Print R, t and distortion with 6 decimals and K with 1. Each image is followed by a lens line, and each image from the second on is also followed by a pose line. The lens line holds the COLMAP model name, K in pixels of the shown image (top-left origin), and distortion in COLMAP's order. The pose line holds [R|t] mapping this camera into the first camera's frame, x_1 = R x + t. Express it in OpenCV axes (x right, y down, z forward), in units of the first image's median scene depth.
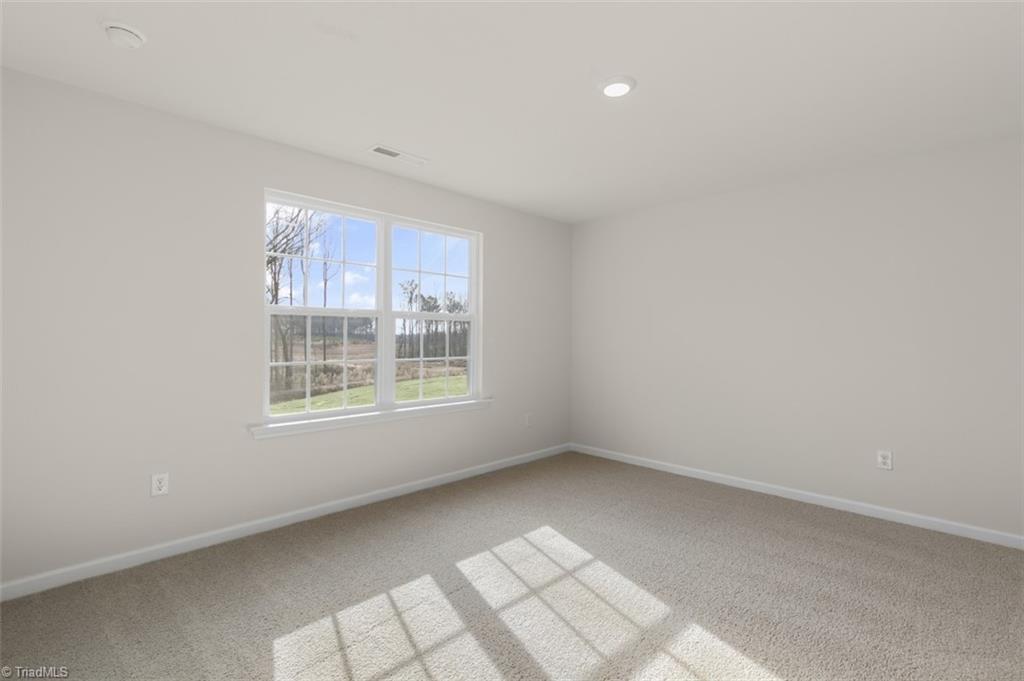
lens RADIAL K [[488.2, 0, 513.4], [0, 488.2, 340.0], [0, 0, 1]] dist [0.013090, -0.000032]
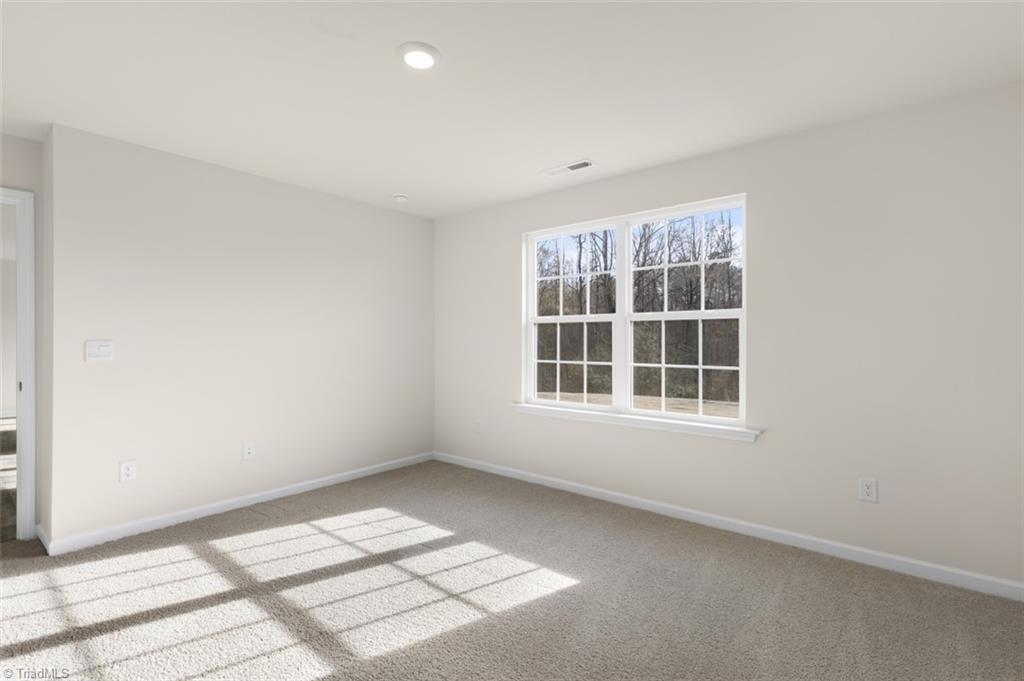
lens RADIAL K [[488.2, 0, 513.4], [0, 488.2, 340.0], [0, 0, 1]] dist [0.013090, -0.000032]
pose [[0.065671, -0.004108, -0.997833, 0.880117], [-0.001034, 0.999991, -0.004185, -0.003198], [0.997841, 0.001307, 0.065666, 0.883525]]
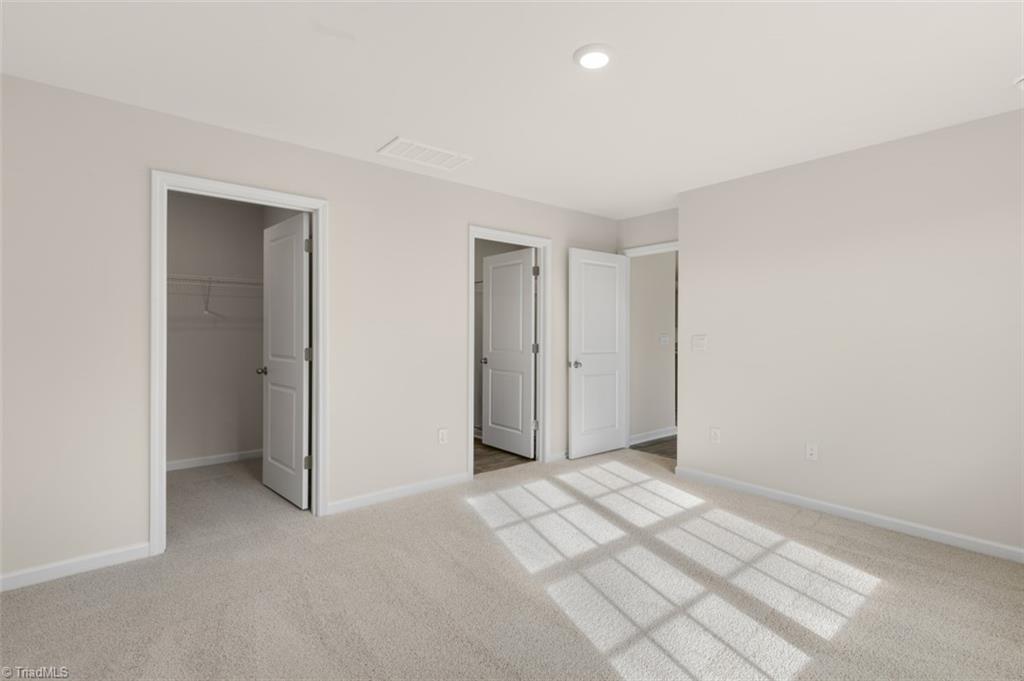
lens RADIAL K [[474.6, 0, 511.6], [0, 474.6, 334.9], [0, 0, 1]] dist [0.003528, 0.000495]
pose [[-0.993587, -0.012851, 0.112341, 0.216261], [-0.012210, 0.999905, 0.006394, -0.008498], [-0.112412, 0.004981, -0.993649, 1.493225]]
